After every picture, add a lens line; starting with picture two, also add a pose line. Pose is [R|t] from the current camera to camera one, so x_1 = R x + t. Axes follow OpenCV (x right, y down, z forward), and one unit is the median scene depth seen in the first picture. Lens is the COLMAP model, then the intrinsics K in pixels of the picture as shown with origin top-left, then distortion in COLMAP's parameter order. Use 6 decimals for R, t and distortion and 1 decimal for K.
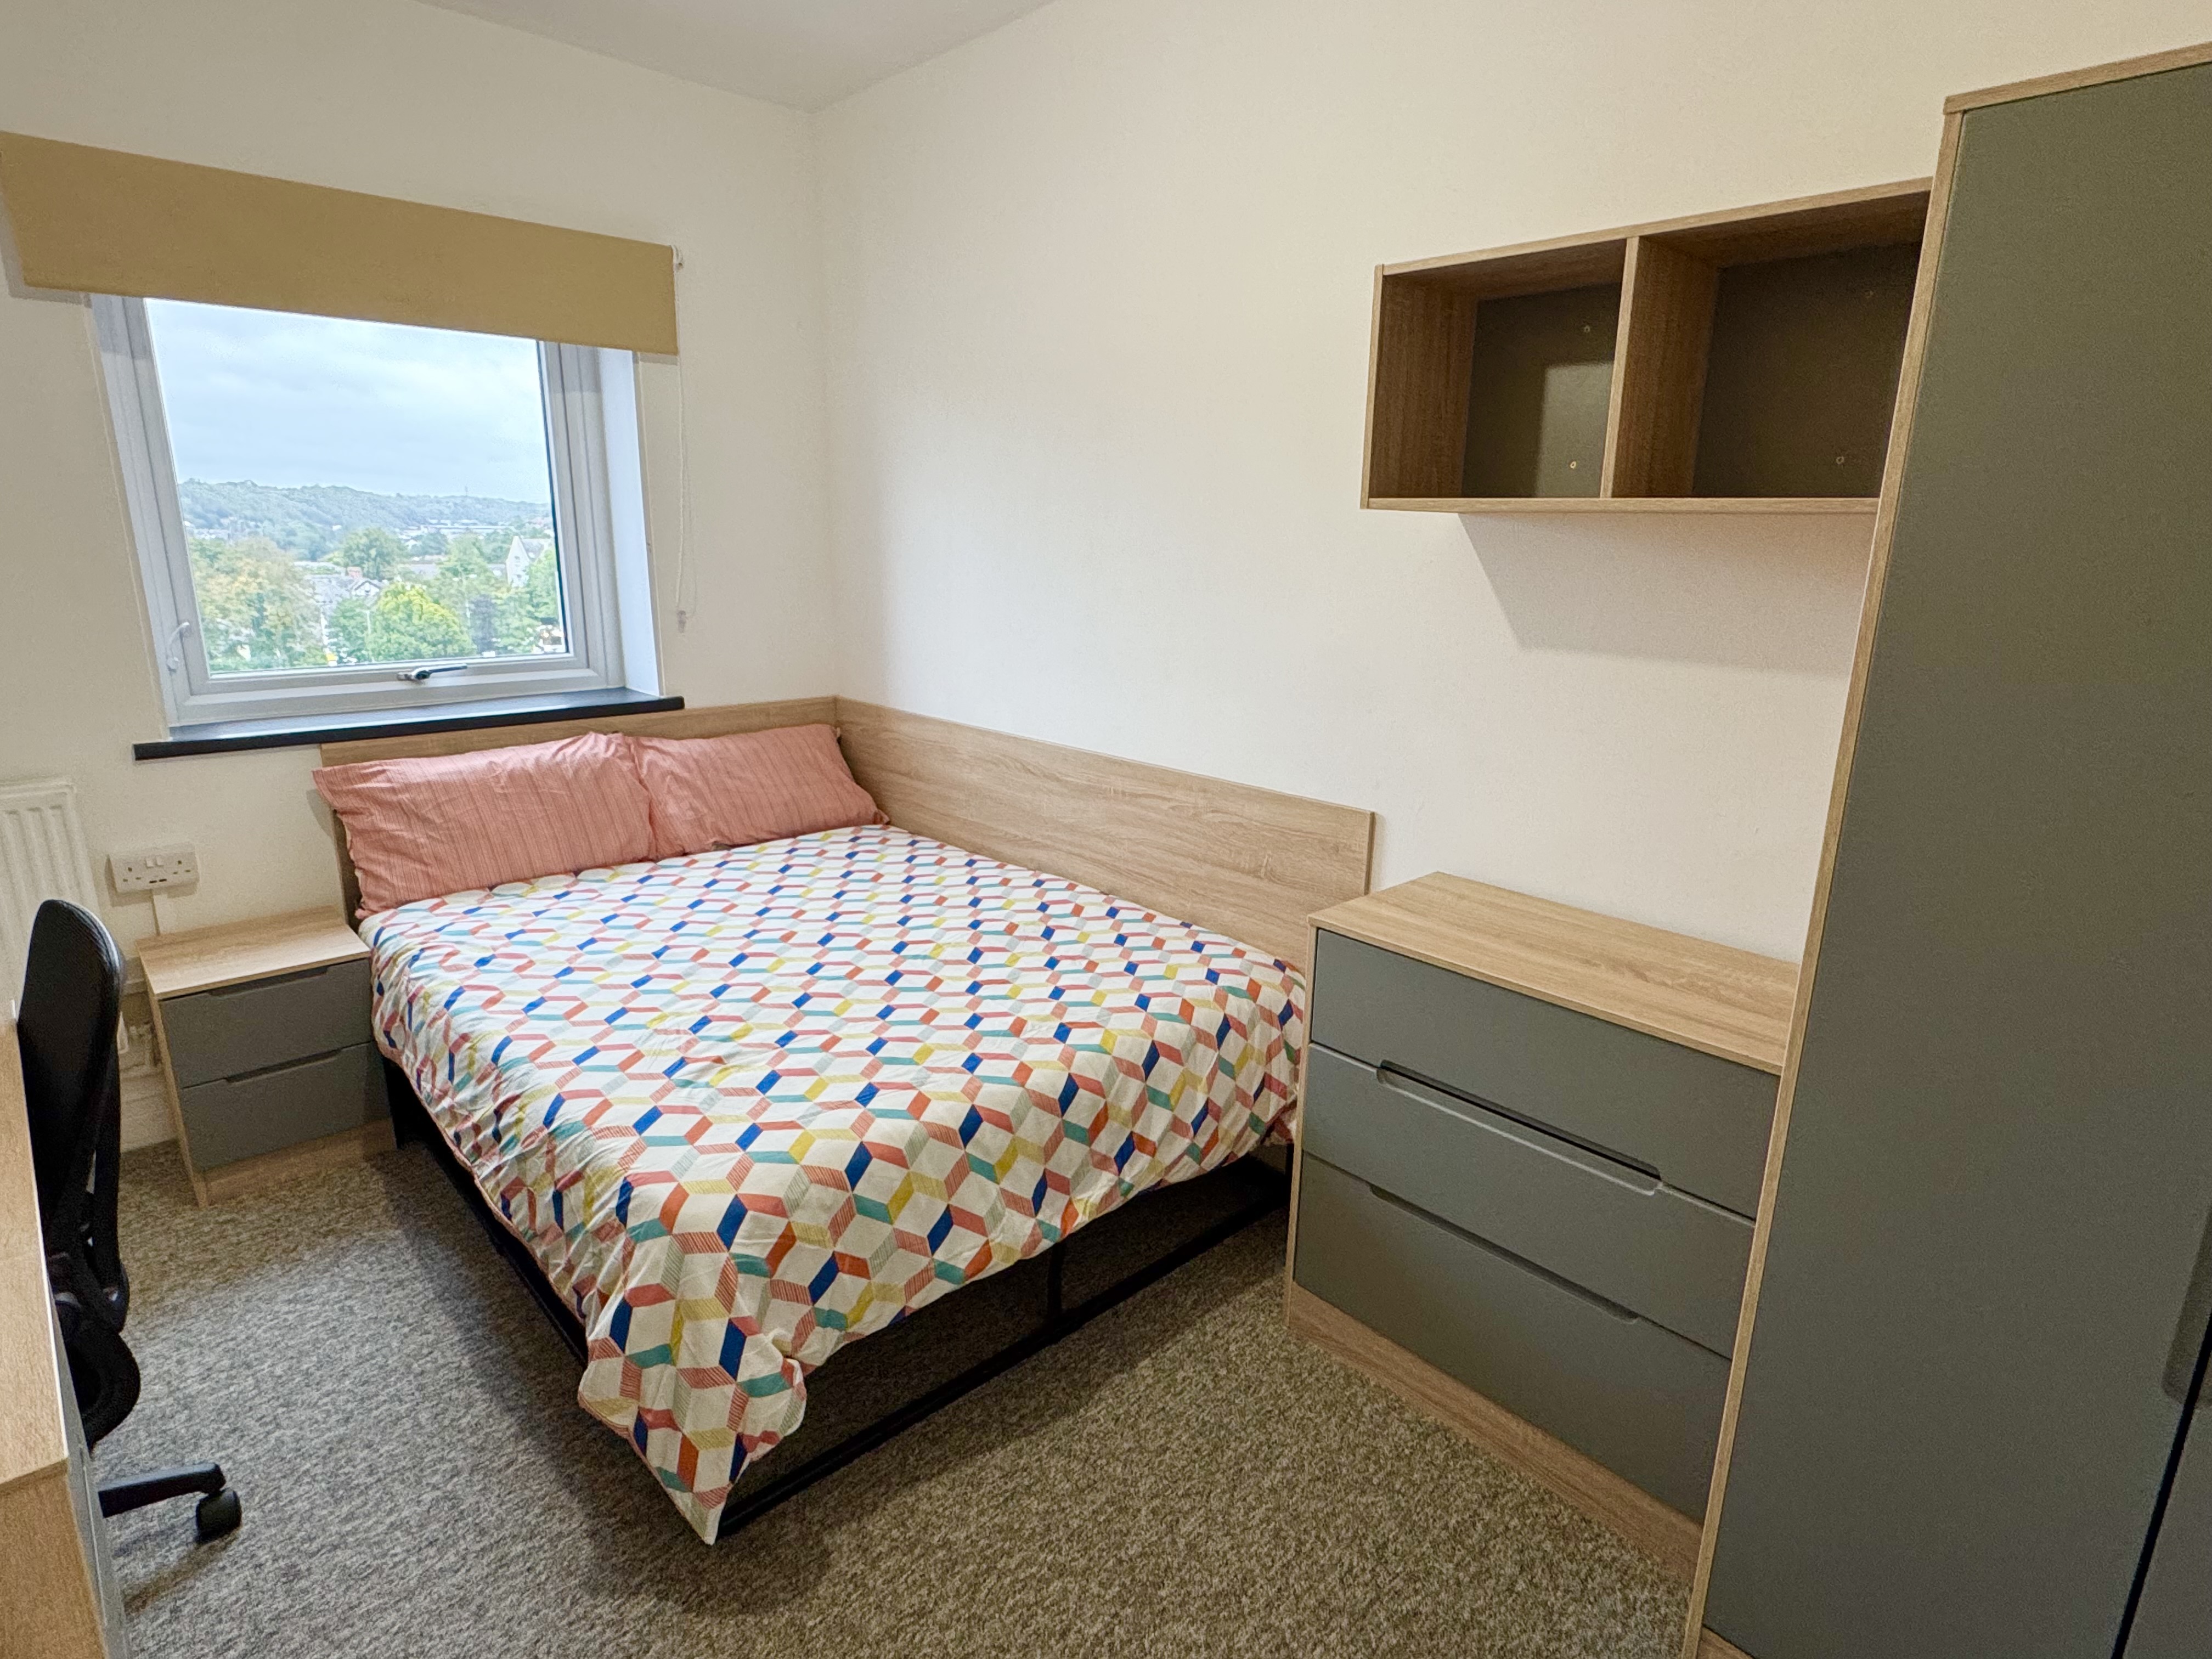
lens RADIAL K [[1172.8, 0, 1099.5], [0, 1172.8, 831.2], [0, 0, 1]] dist [0.001181, 0.000838]
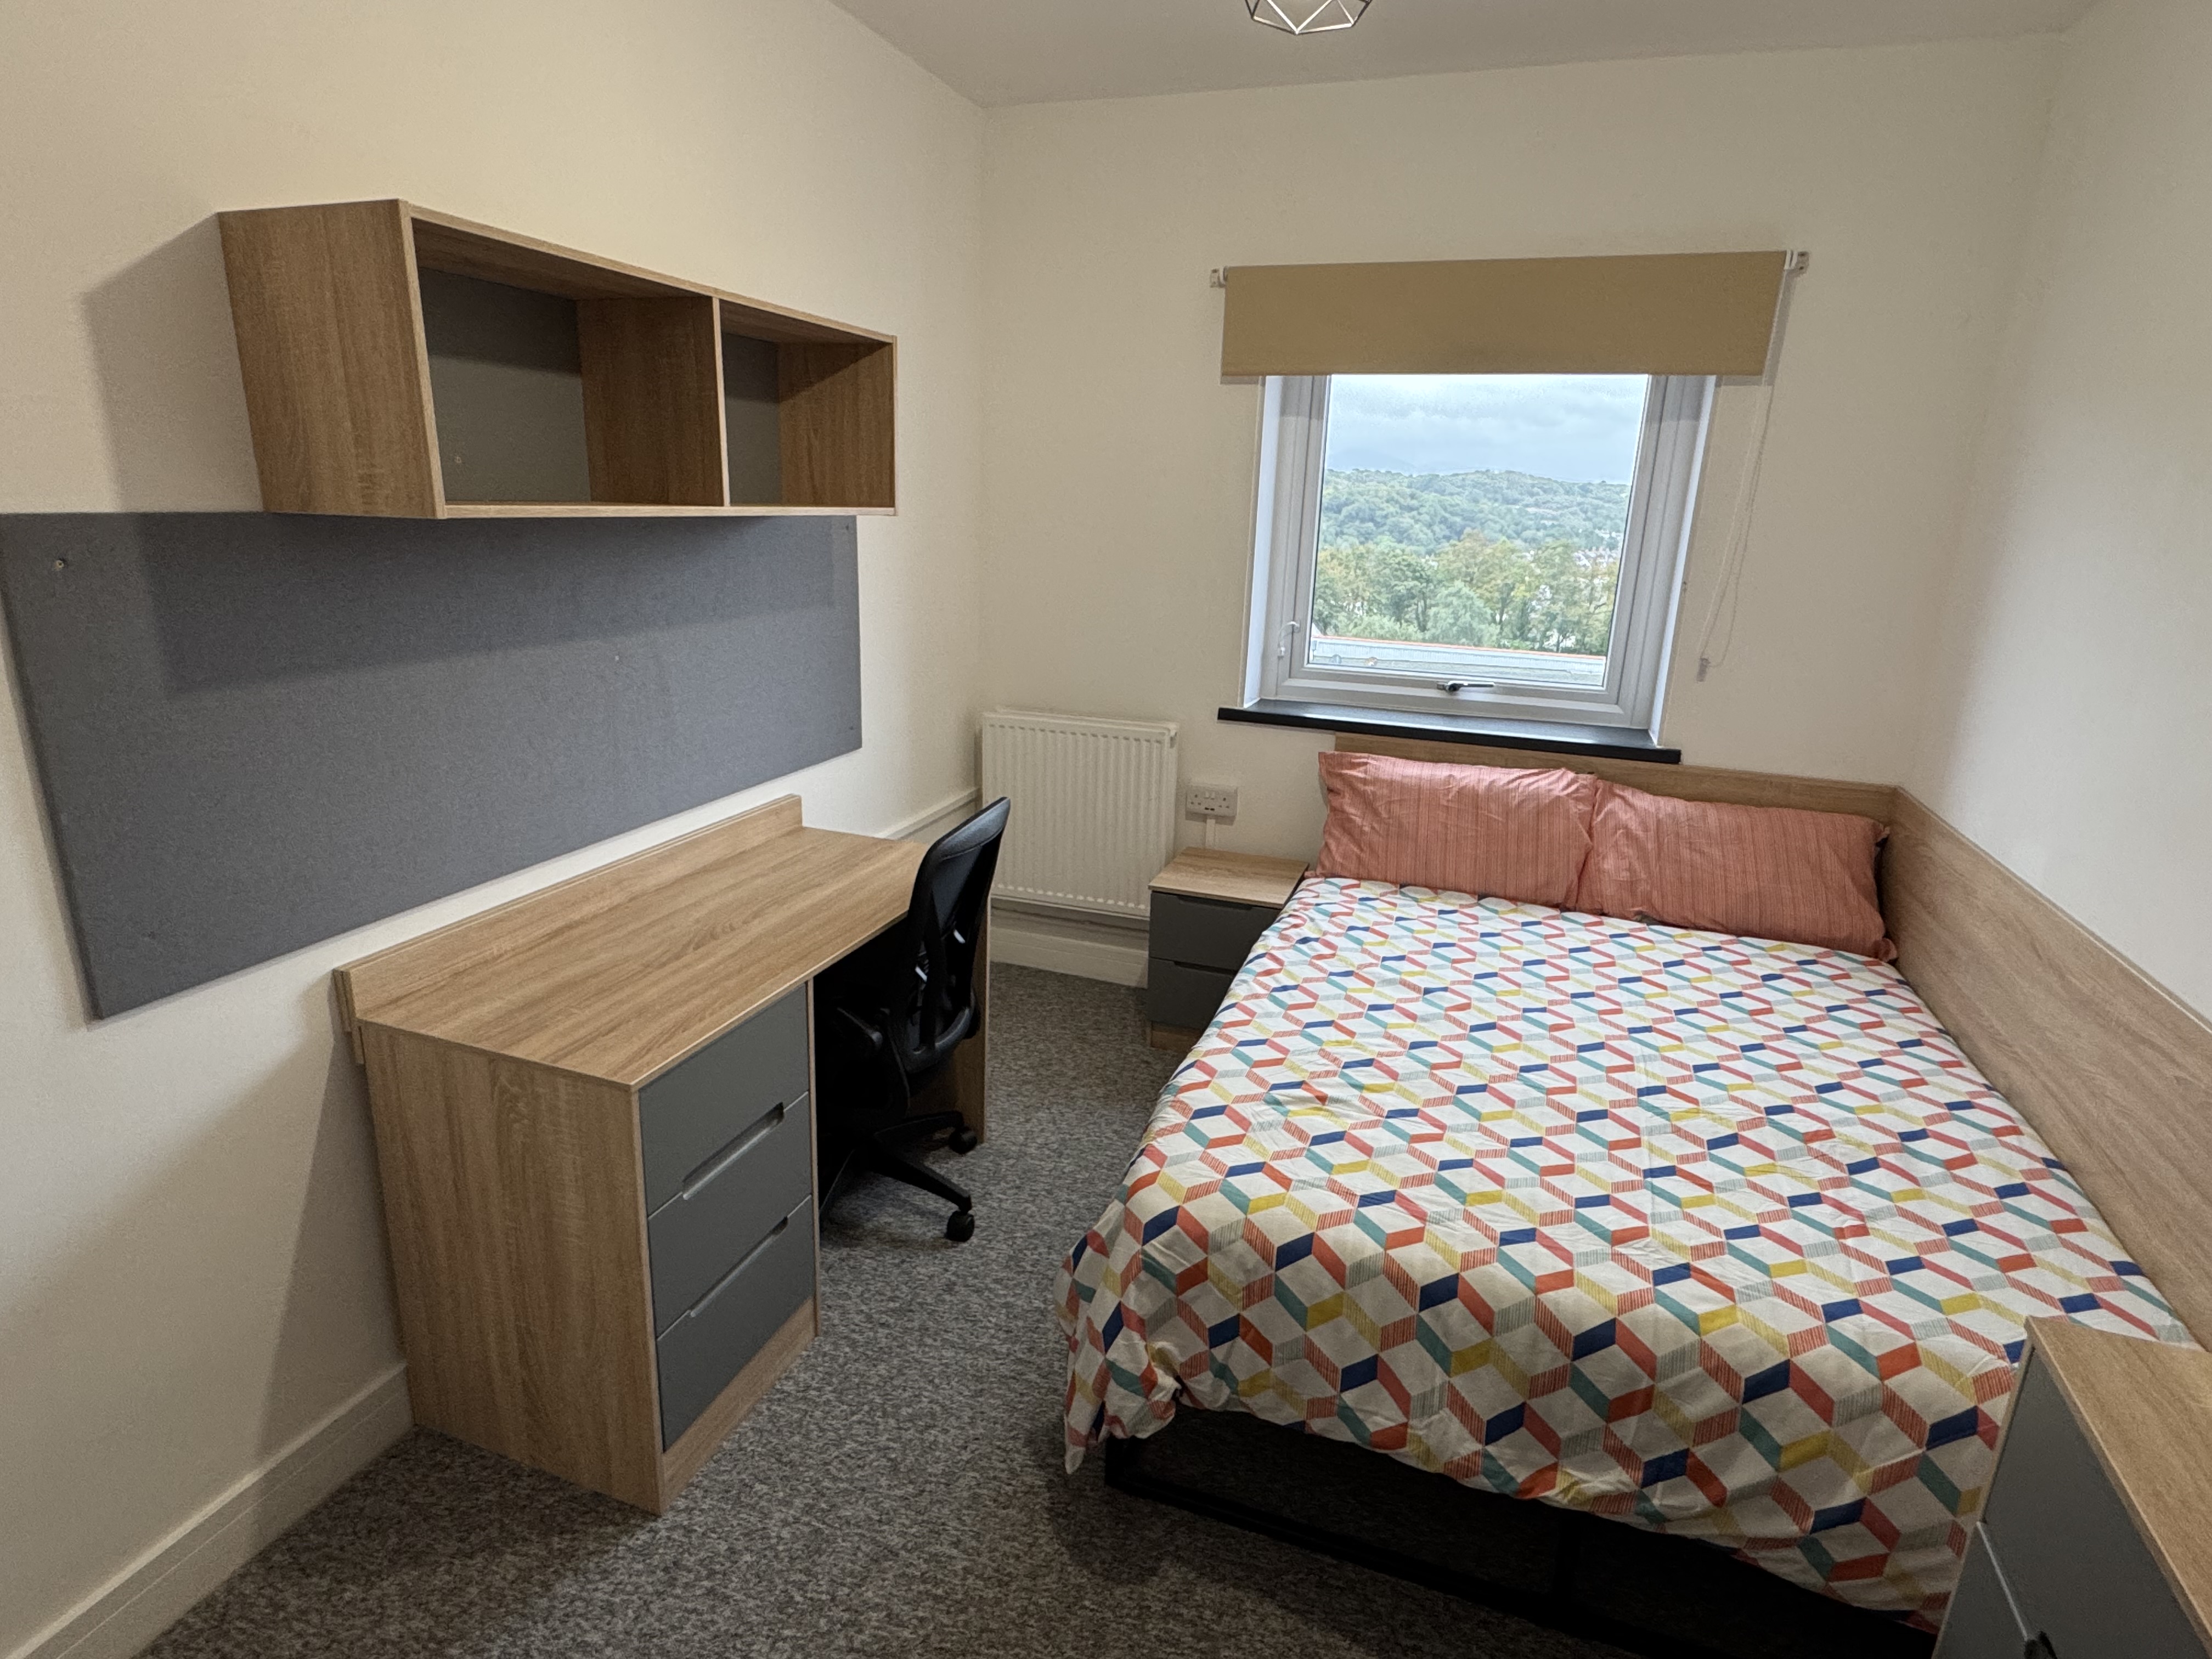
lens RADIAL K [[1181.4, 0, 1106.0], [0, 1181.4, 829.5], [0, 0, 1]] dist [0.000013, -0.000246]
pose [[0.460767, 0.243236, -0.853540, 0.310843], [-0.250313, 0.958285, 0.137959, -0.093706], [0.851491, 0.150085, 0.502431, 0.224400]]
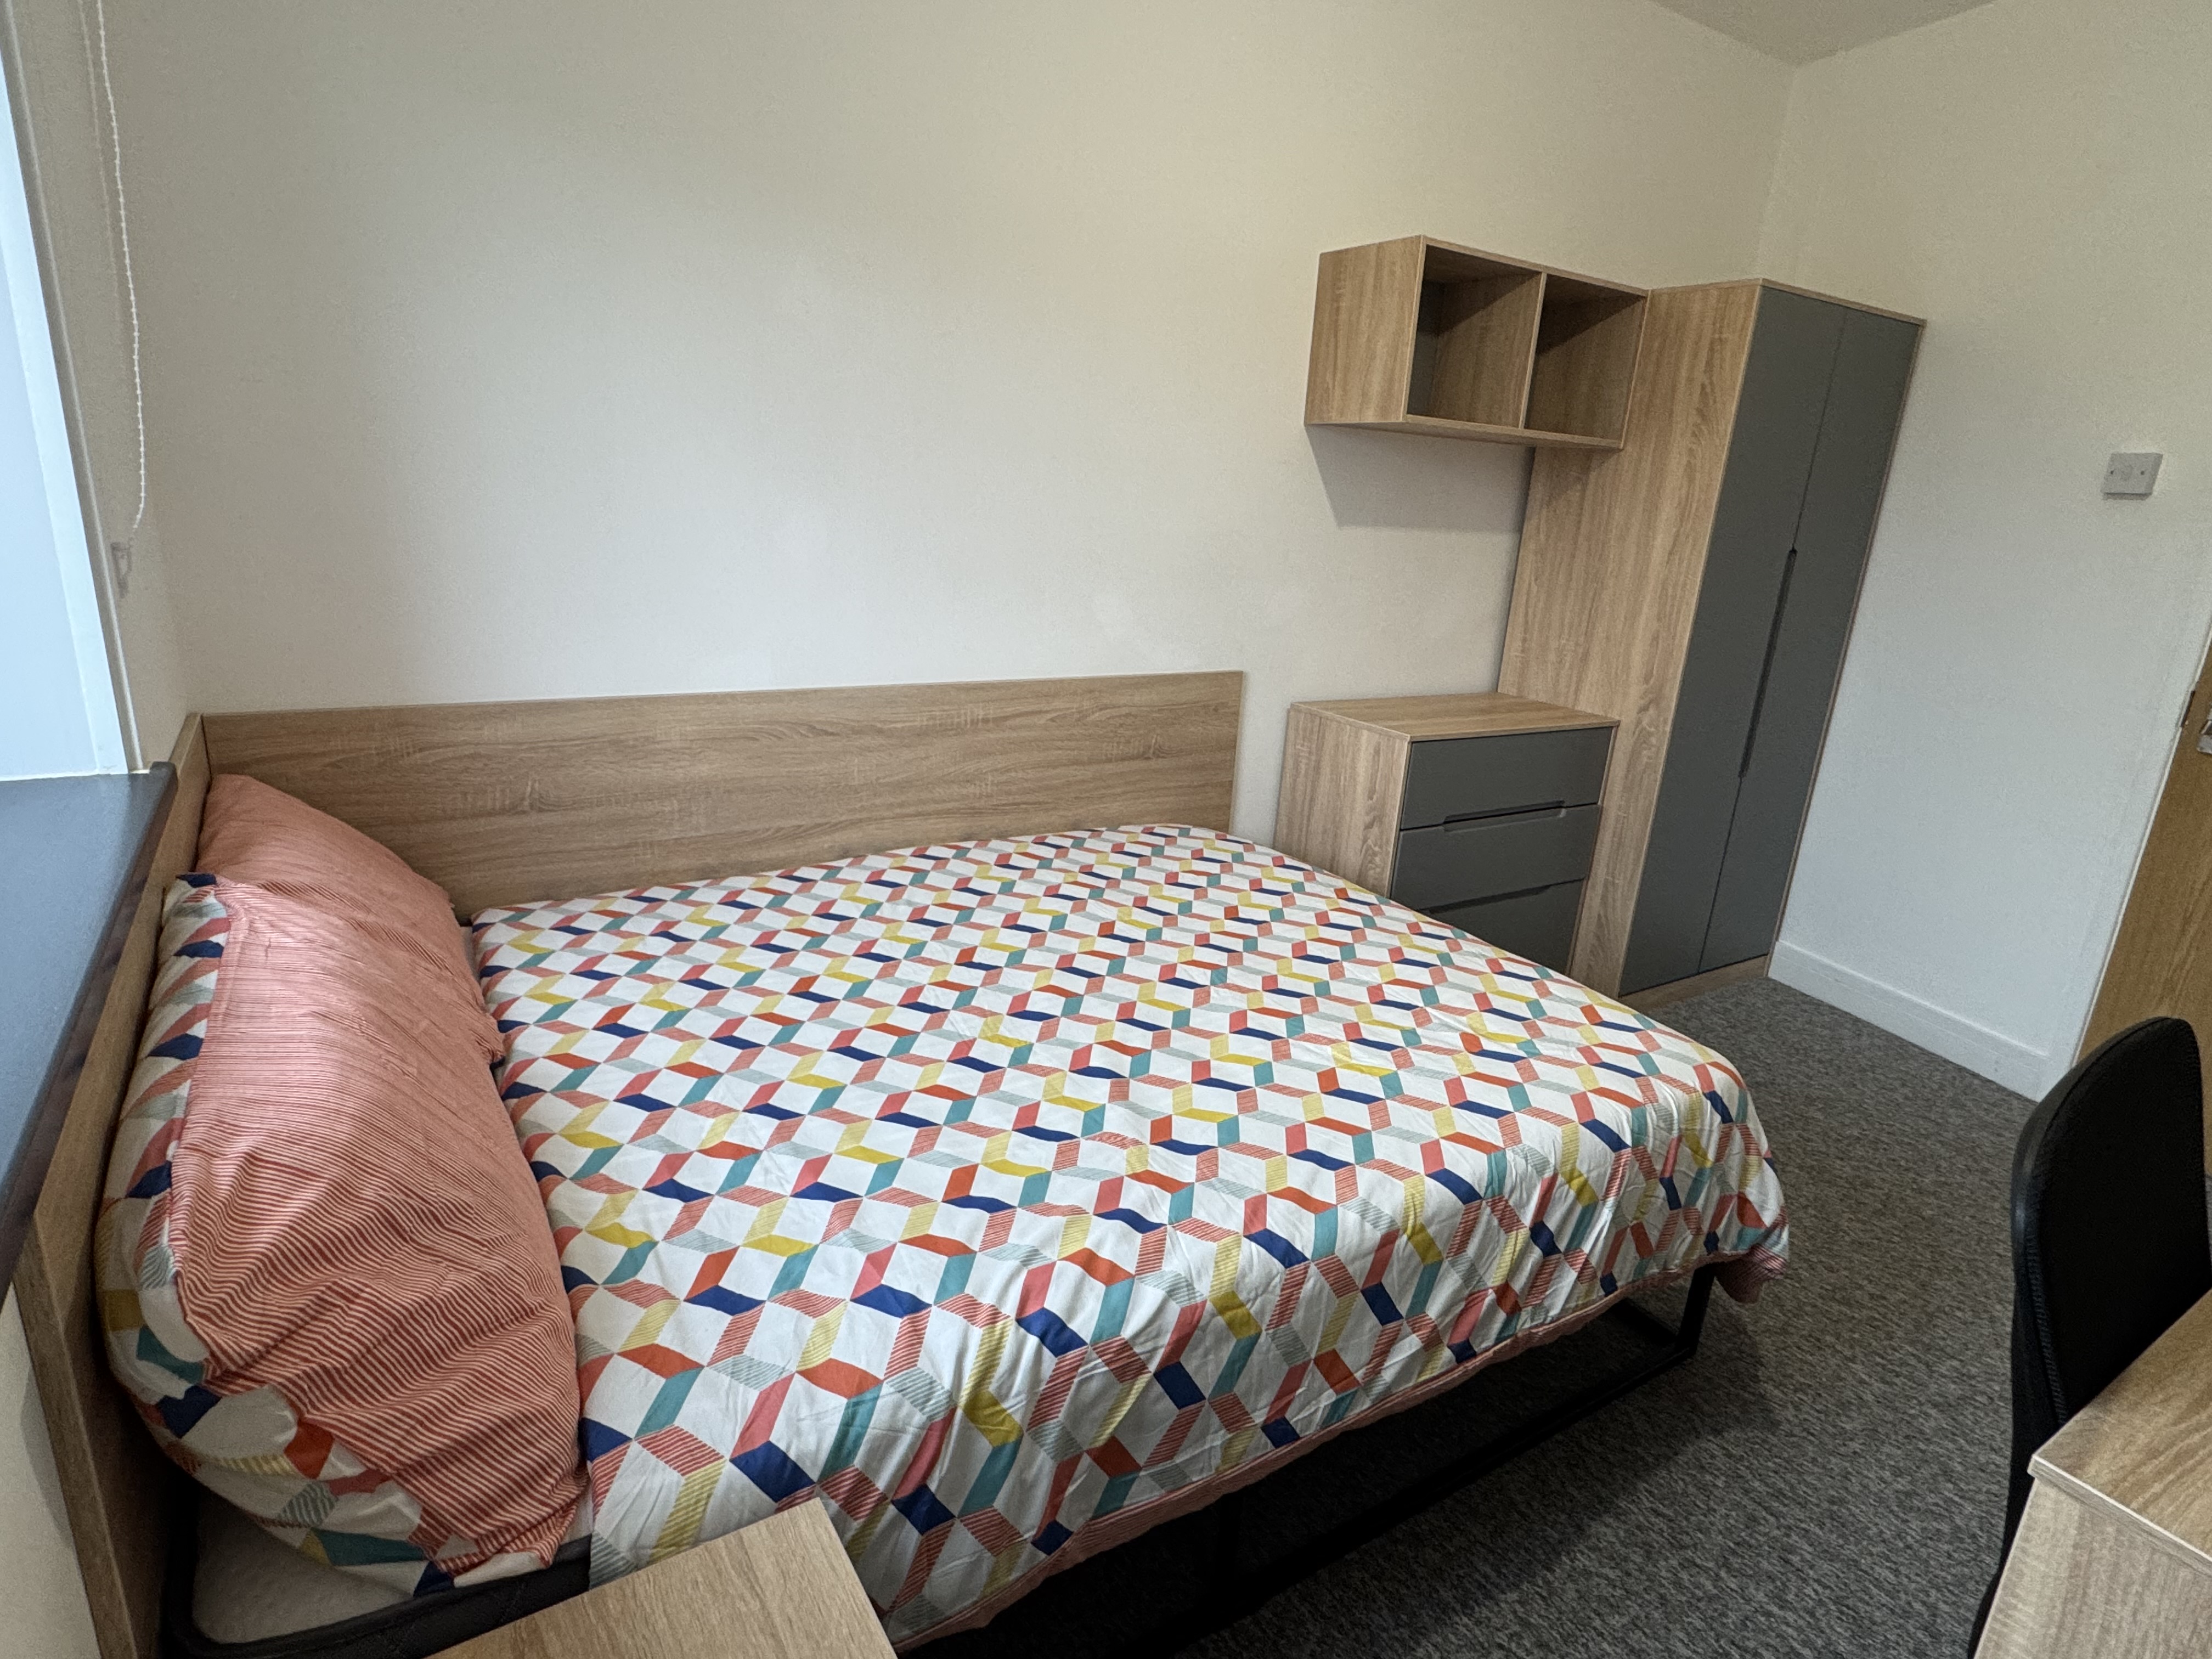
lens RADIAL K [[1172.8, 0, 1099.5], [0, 1172.8, 831.2], [0, 0, 1]] dist [0.001181, 0.000838]
pose [[0.183185, -0.284222, 0.941096, -0.893607], [0.193366, 0.949011, 0.248973, -0.171492], [-0.963874, 0.136368, 0.228803, 0.804688]]
